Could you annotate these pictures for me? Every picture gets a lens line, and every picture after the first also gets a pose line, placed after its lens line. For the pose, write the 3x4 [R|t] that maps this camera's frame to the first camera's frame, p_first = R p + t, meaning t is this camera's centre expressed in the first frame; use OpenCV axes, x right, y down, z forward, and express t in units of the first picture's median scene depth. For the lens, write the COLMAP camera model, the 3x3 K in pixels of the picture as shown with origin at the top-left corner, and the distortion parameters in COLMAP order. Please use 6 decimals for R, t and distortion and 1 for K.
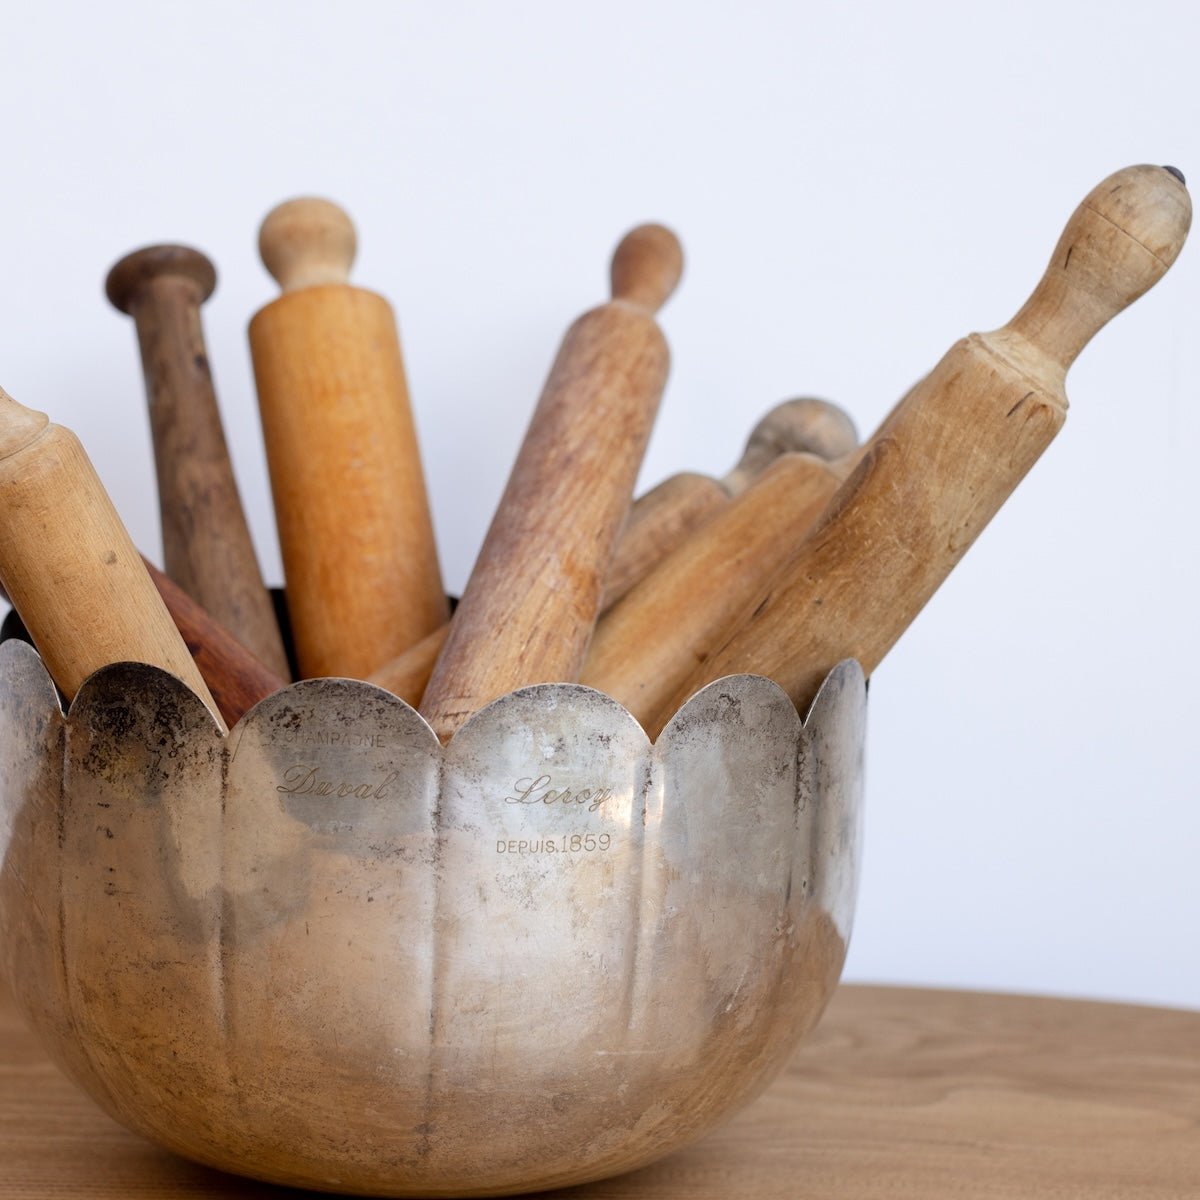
lens RADIAL K [[2541.1, 0, 599.0], [0, 2541.1, 556.3], [0, 0, 1]] dist [0.024918, 0.060049]
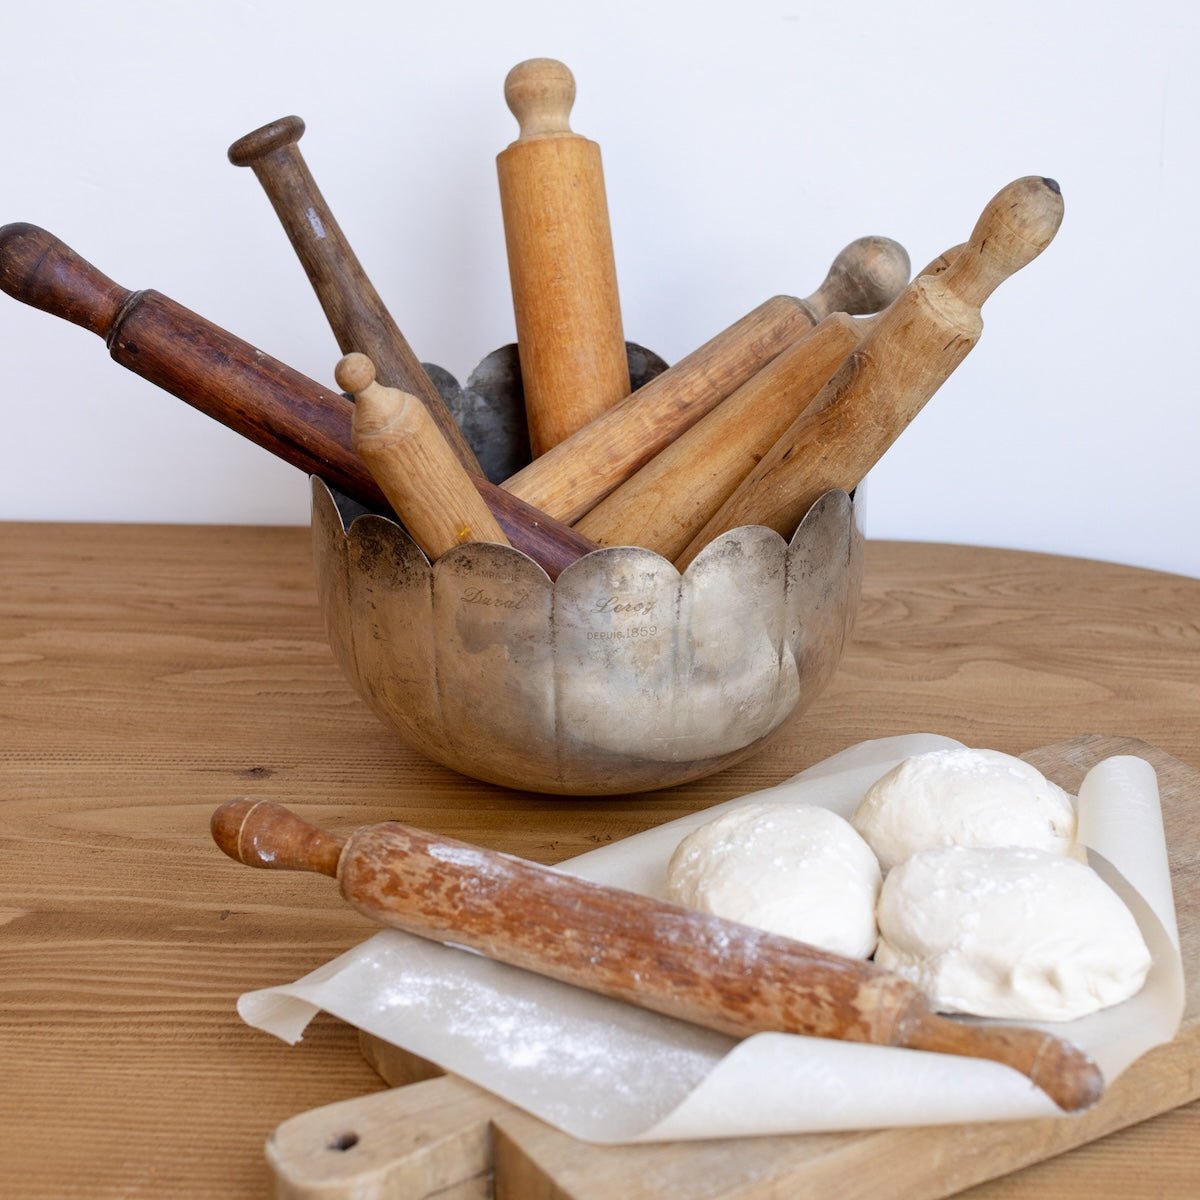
lens RADIAL K [[2610.1, 0, 623.7], [0, 2610.1, 543.2], [0, 0, 1]] dist [-0.046198, 0.164614]
pose [[0.982677, 0.035577, -0.181881, 0.297934], [0.025873, 0.945454, 0.324726, -0.509181], [0.183513, -0.323806, 0.928155, -0.599195]]
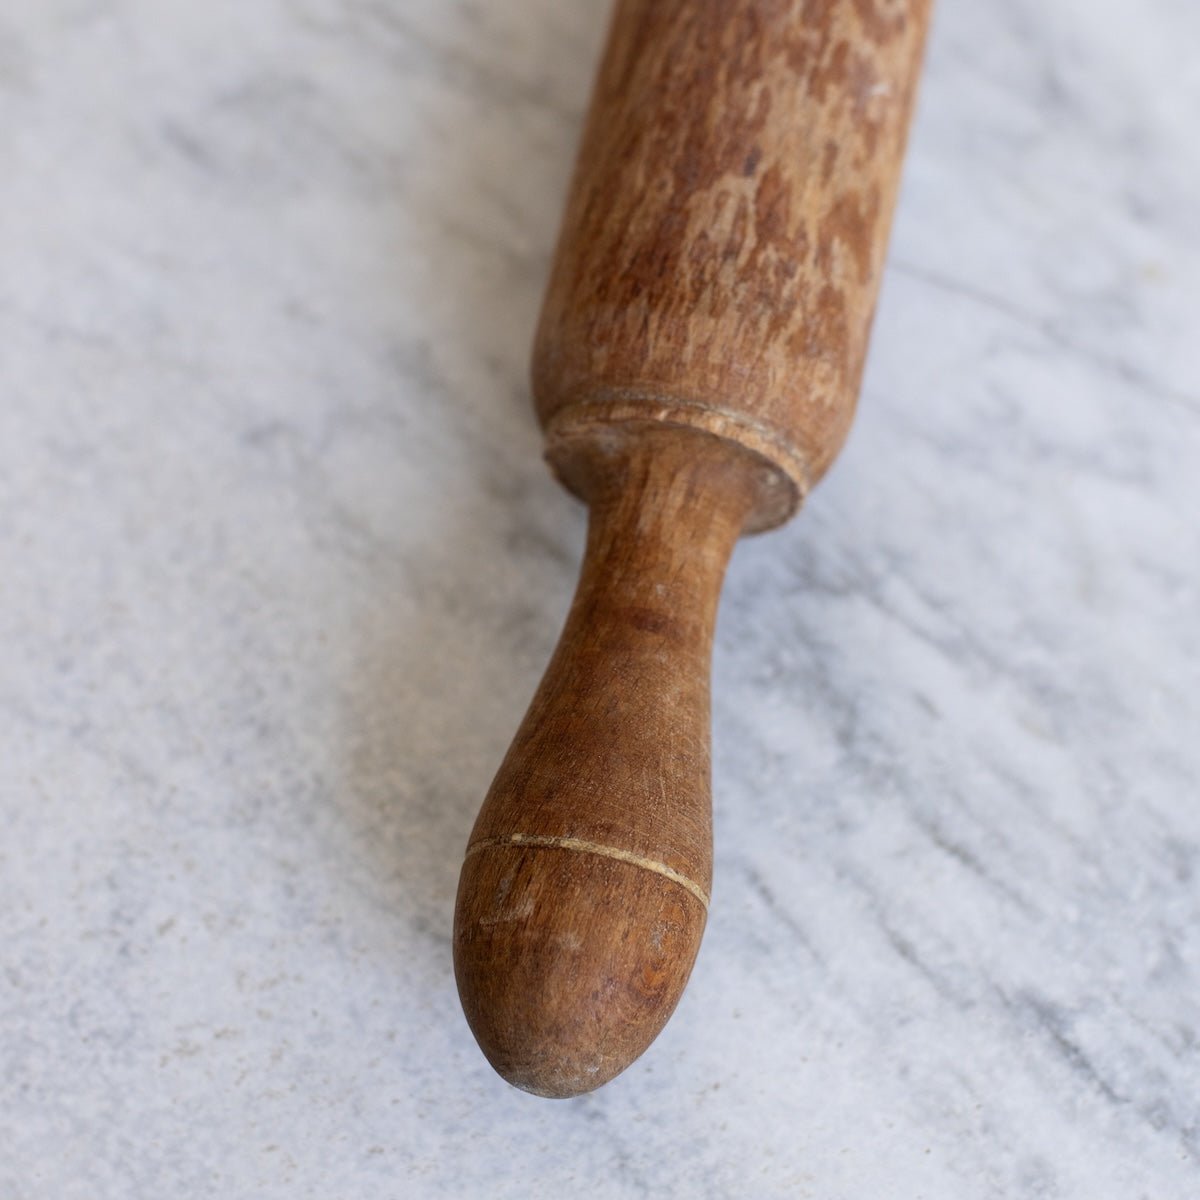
lens RADIAL K [[2610.1, 0, 623.7], [0, 2610.1, 543.2], [0, 0, 1]] dist [-0.046198, 0.164614]
pose [[-0.154542, -0.883503, 0.442198, -0.381068], [0.291192, 0.386962, 0.874910, -0.205689], [-0.944100, 0.263974, 0.197467, 0.751948]]
